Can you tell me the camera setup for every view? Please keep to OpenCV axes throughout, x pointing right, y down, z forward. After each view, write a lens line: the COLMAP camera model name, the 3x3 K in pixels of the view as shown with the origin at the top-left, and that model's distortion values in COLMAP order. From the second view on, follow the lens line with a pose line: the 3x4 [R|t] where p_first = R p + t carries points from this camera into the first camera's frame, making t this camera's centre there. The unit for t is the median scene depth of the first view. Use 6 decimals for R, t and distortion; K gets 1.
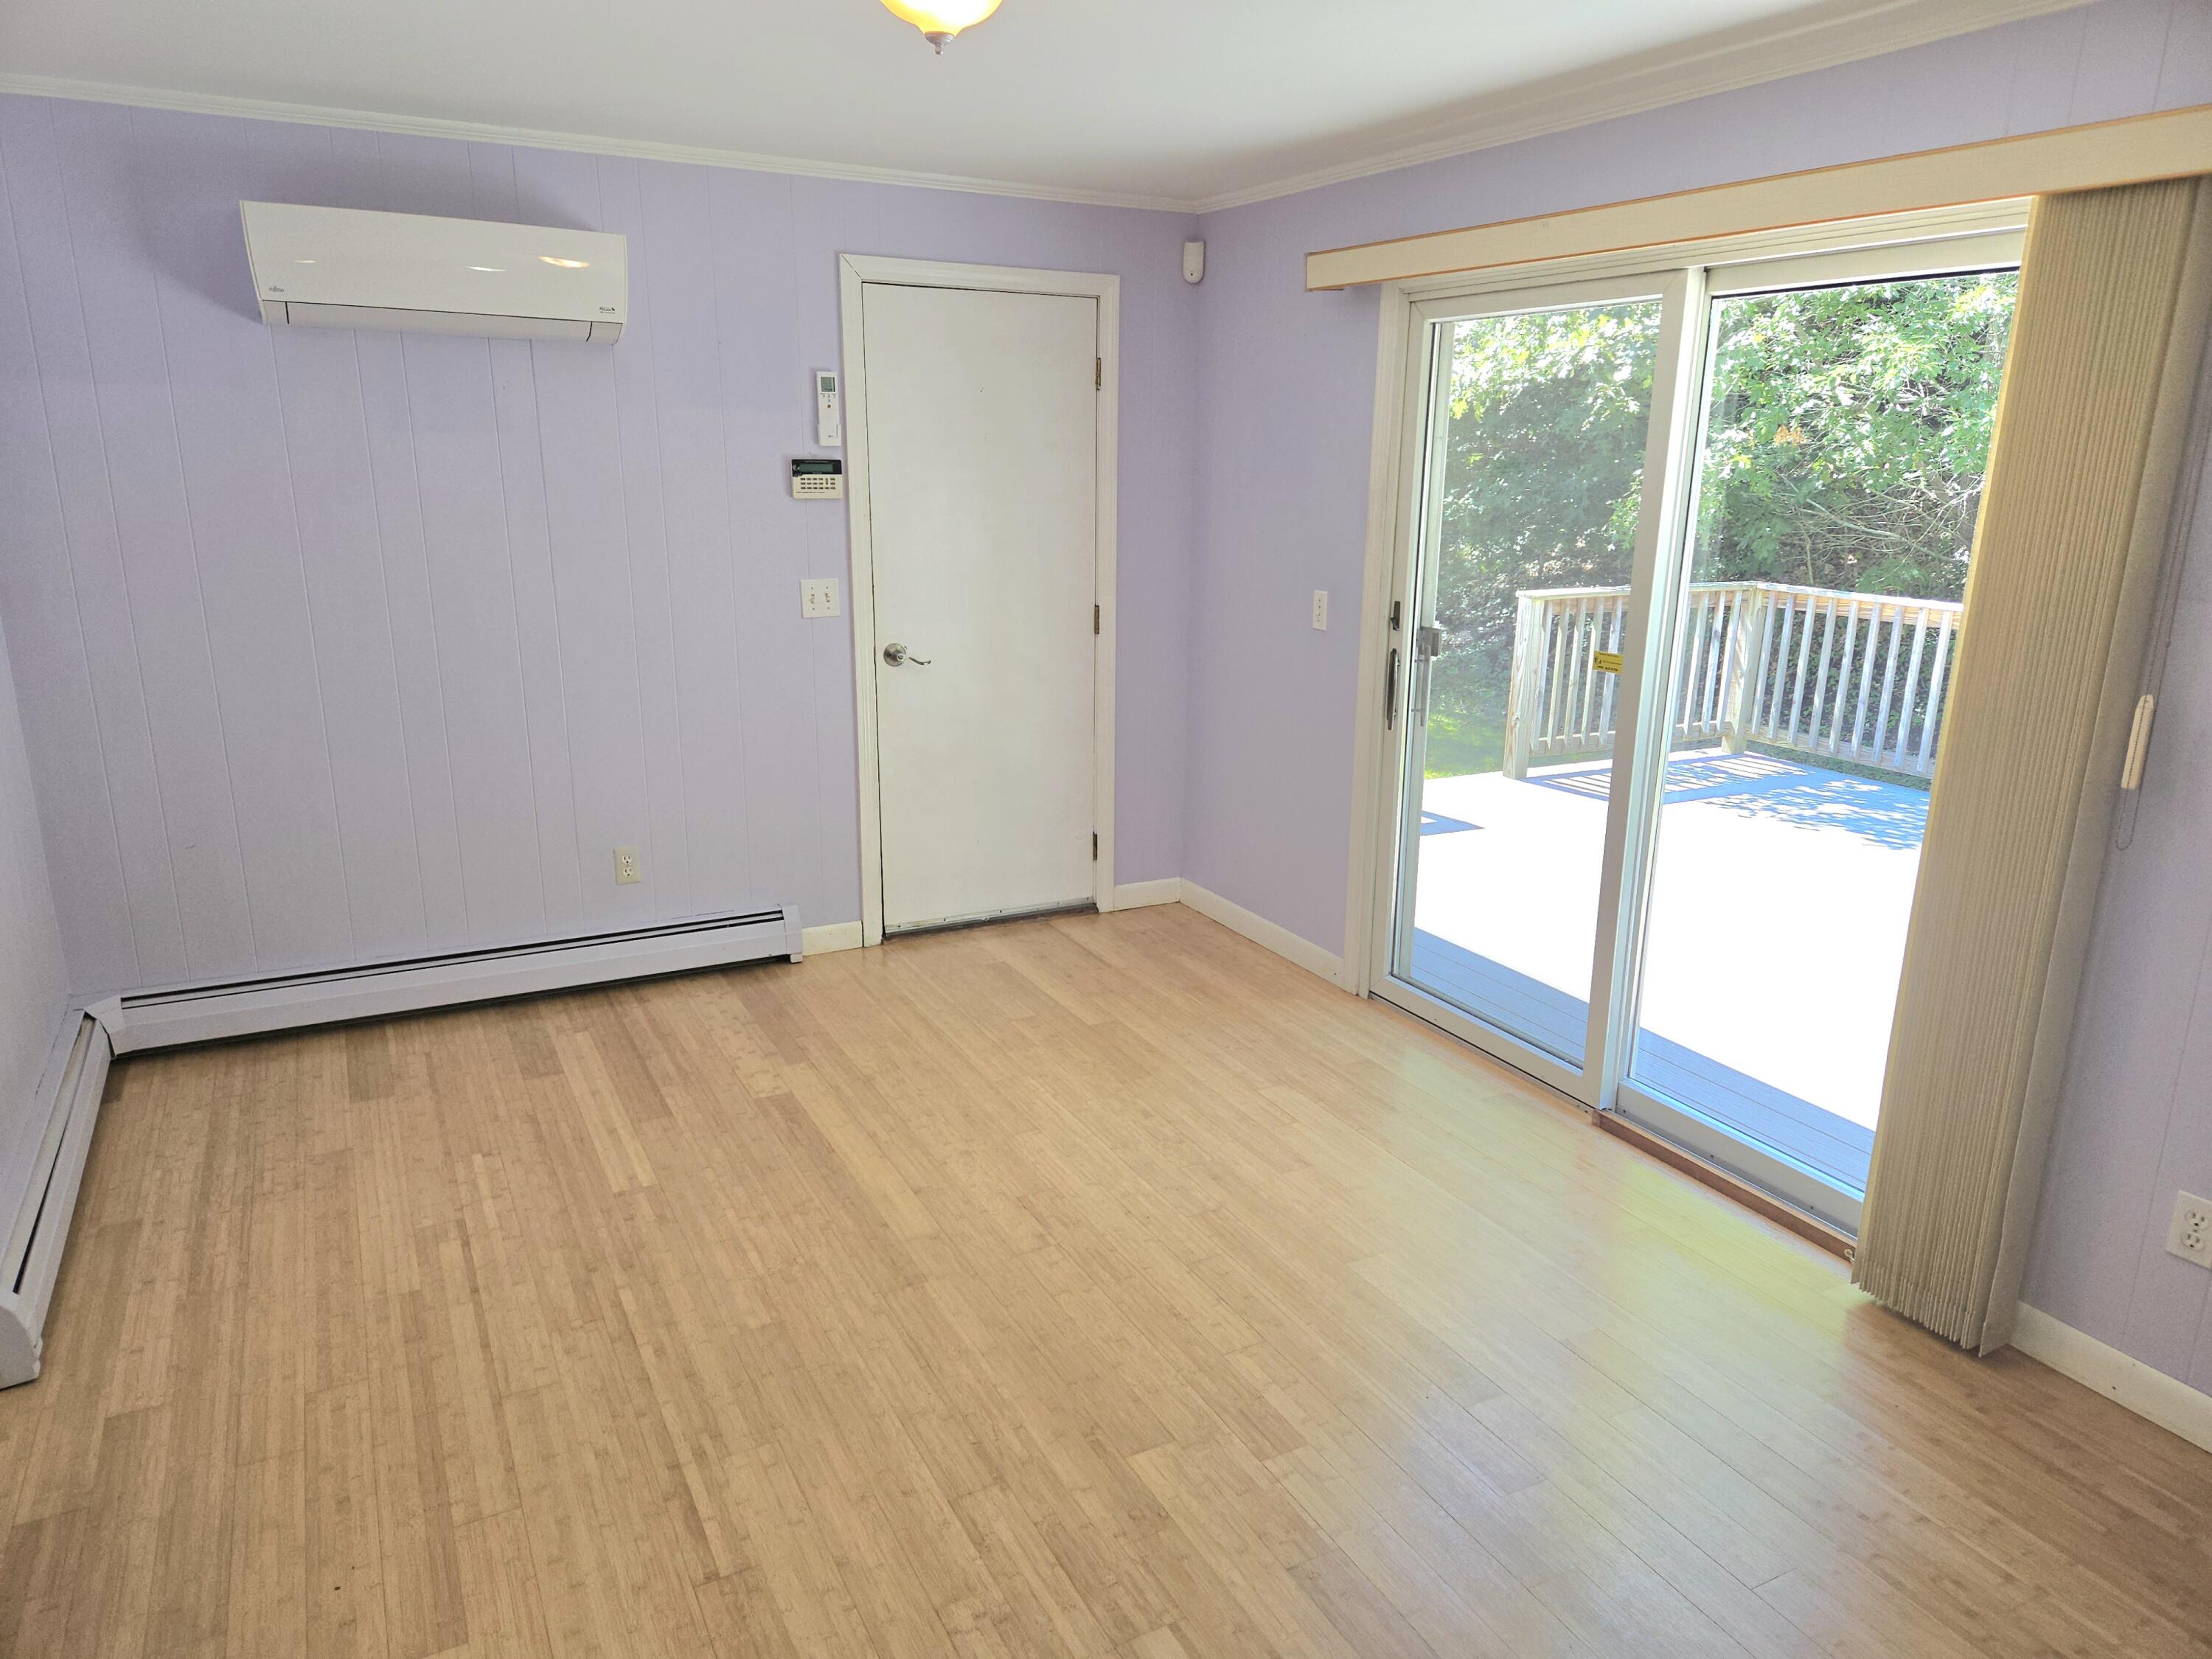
lens RADIAL K [[1466.9, 0, 1107.5], [0, 1466.9, 836.6], [0, 0, 1]] dist [0.067553, -0.059127]
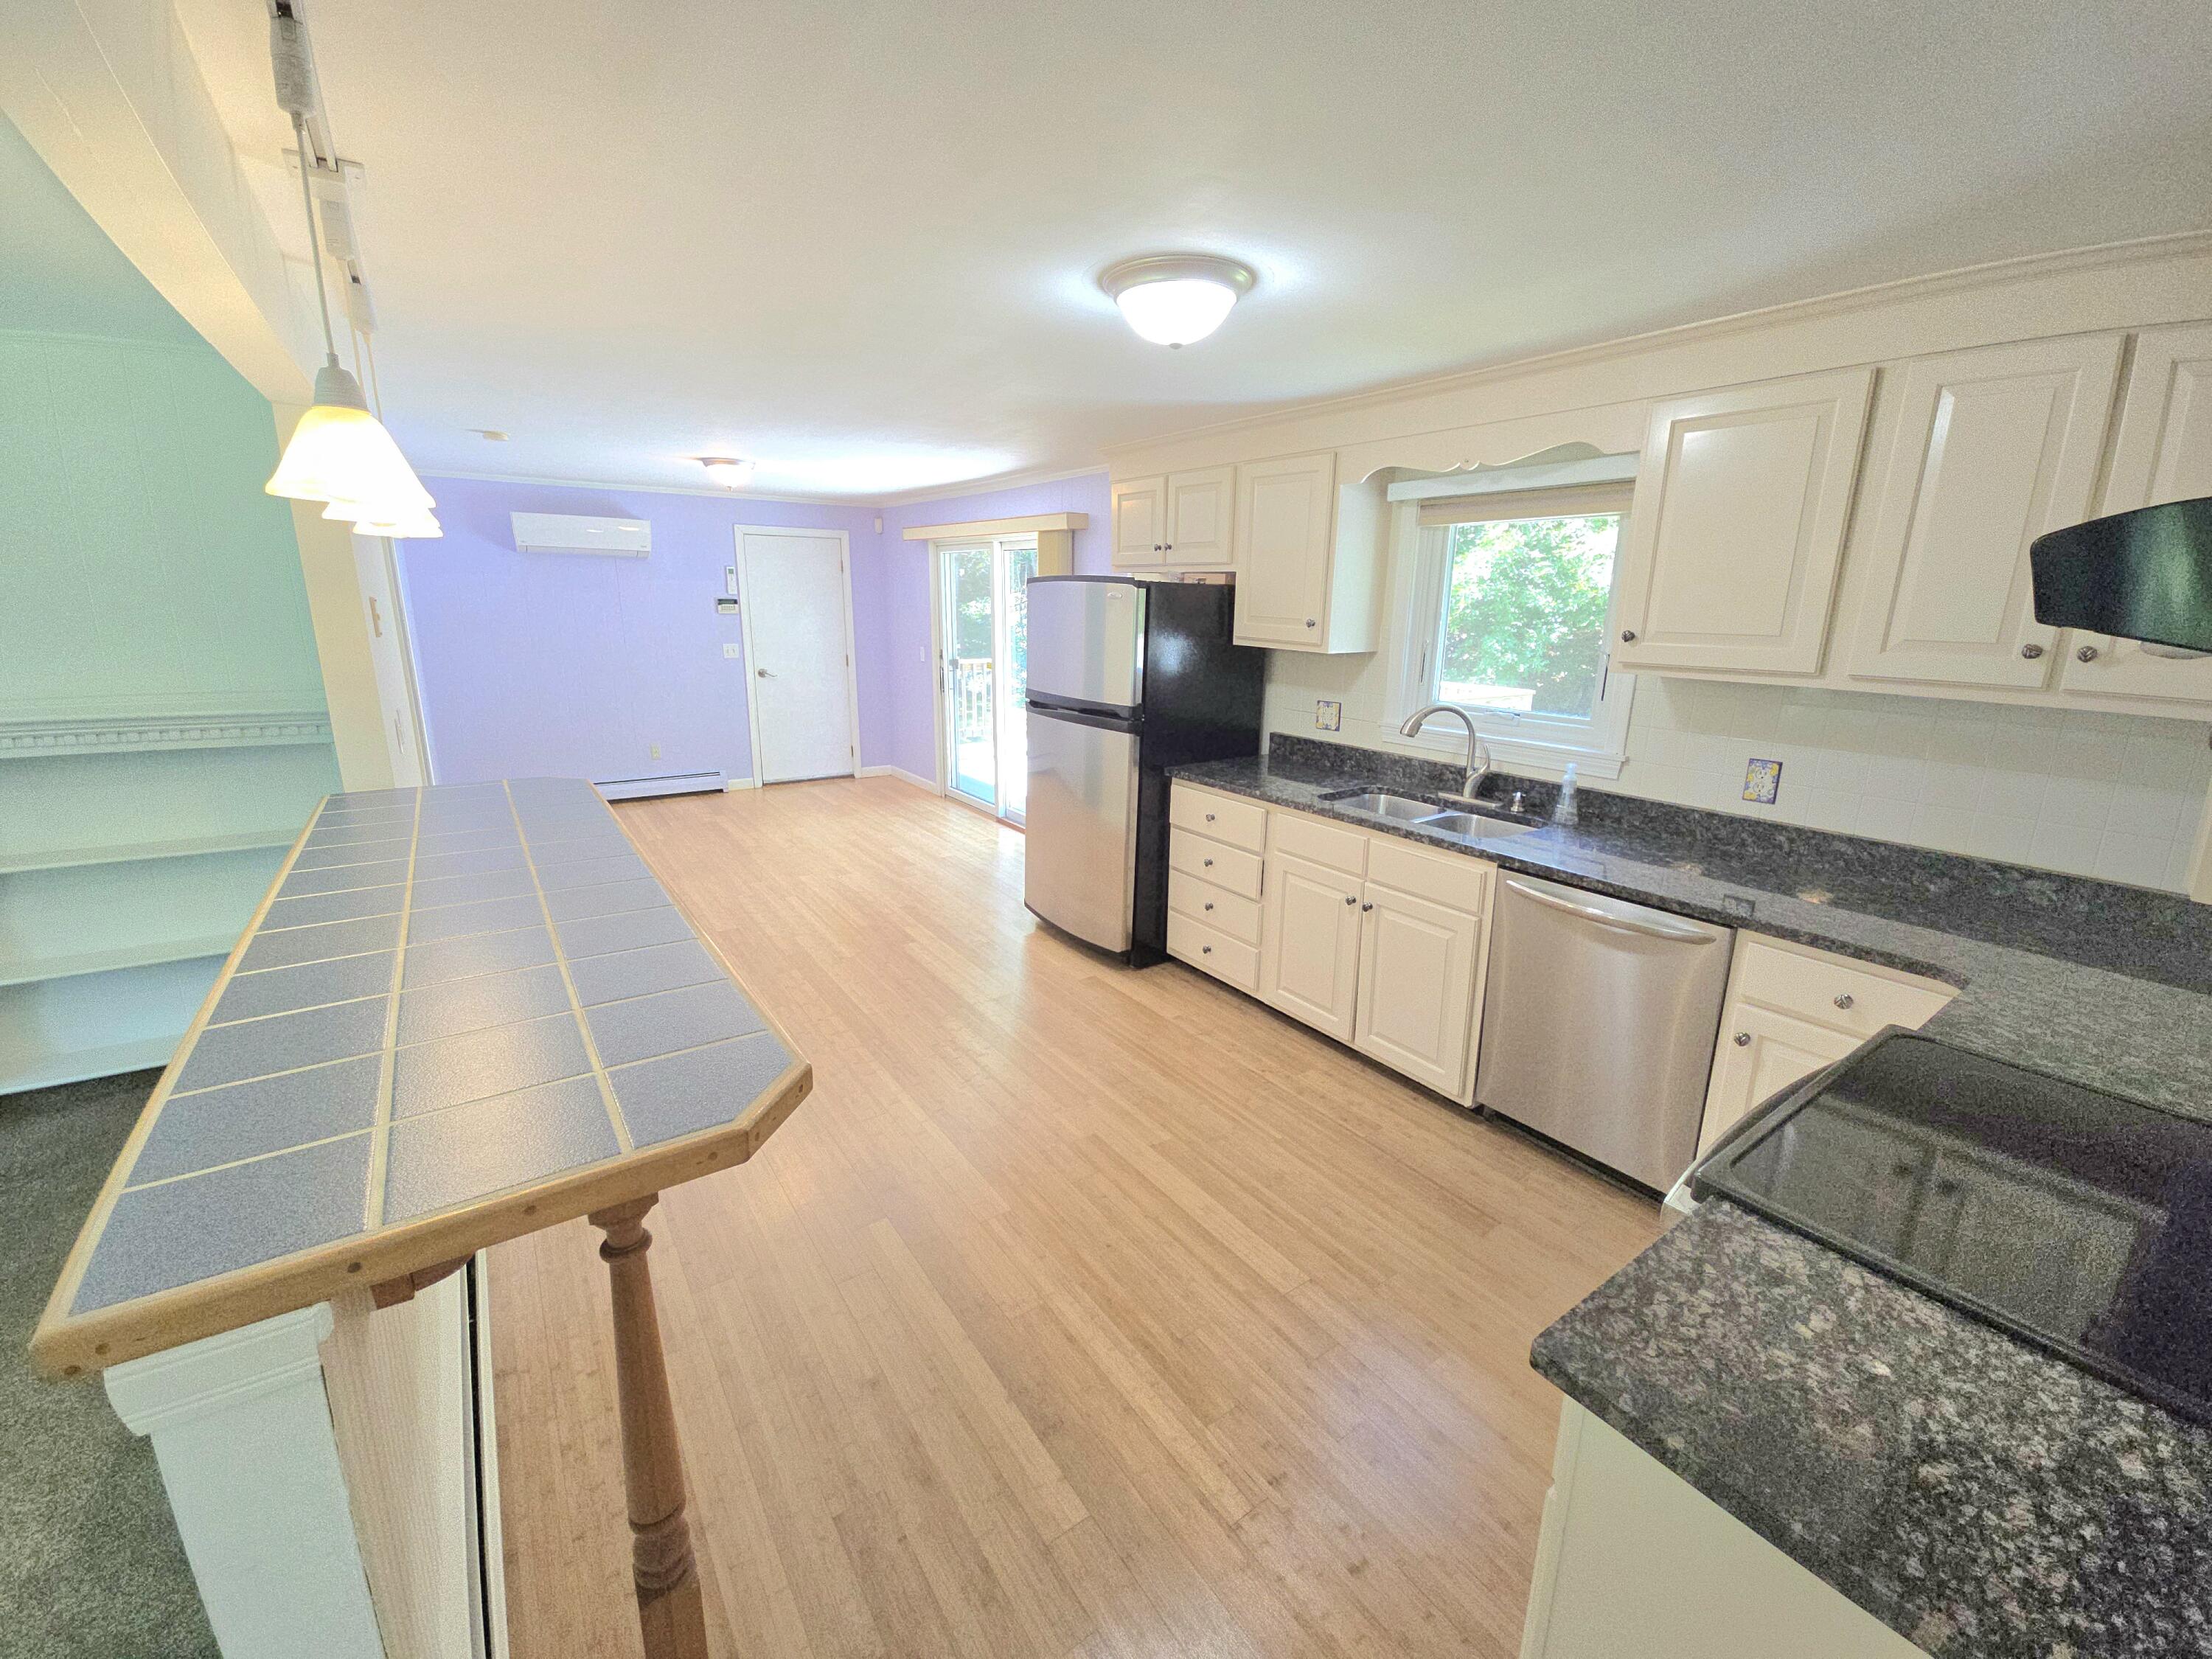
lens RADIAL K [[904.7, 0, 1107.5], [0, 904.7, 811.8], [0, 0, 1]] dist [0.006097, -0.003721]
pose [[0.991789, -0.025171, 0.125385, 0.341391], [0.027687, 0.999448, -0.018368, 0.226596], [-0.124853, 0.021689, 0.991938, -0.893471]]
